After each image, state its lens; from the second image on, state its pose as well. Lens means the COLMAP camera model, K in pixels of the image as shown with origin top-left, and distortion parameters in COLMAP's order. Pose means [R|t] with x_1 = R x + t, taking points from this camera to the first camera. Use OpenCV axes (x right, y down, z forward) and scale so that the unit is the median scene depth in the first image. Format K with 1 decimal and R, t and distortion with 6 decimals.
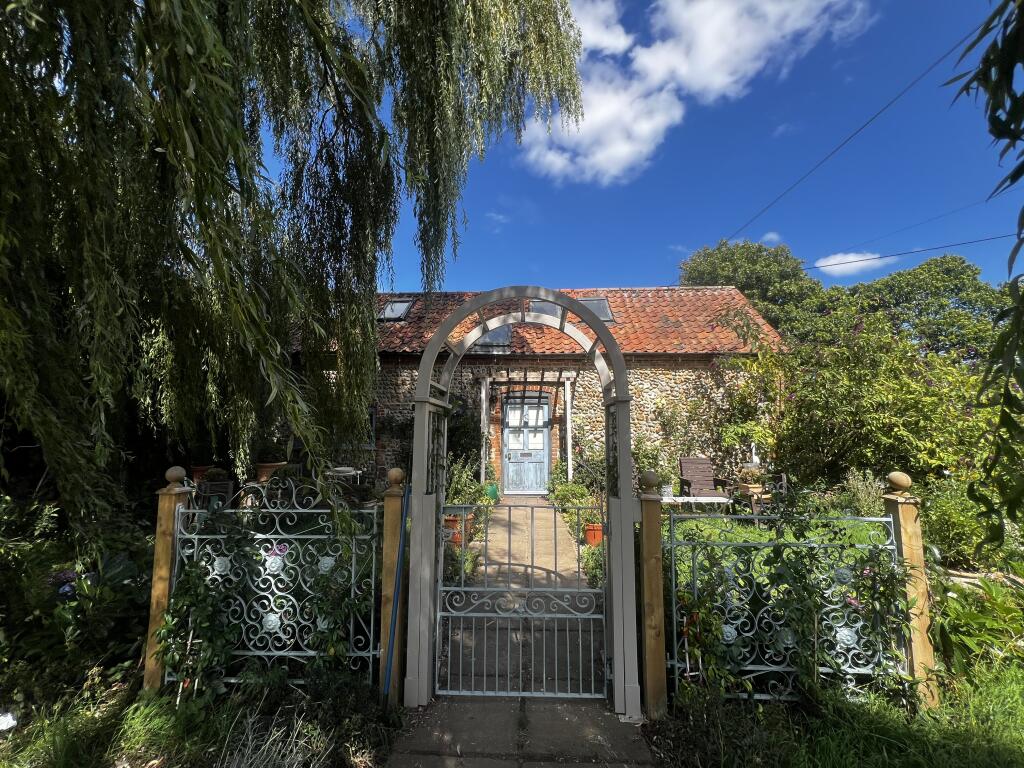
lens RADIAL K [[409.8, 0, 513.2], [0, 409.8, 383.1], [0, 0, 1]] dist [-0.001548, 0.000517]
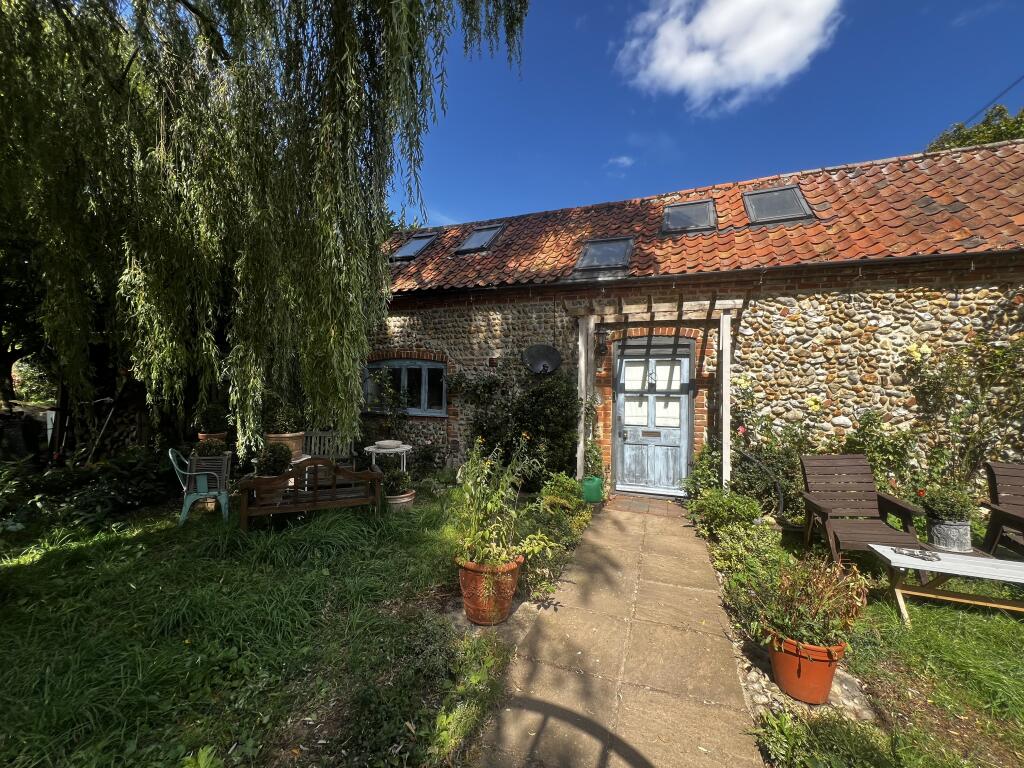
lens RADIAL K [[409.8, 0, 509.0], [0, 409.8, 382.2], [0, 0, 1]] dist [-0.001548, 0.000517]
pose [[0.942017, 0.011799, -0.335357, 0.035897], [0.018454, 0.996048, 0.086882, 0.031368], [0.335056, -0.088033, 0.938076, 0.314929]]
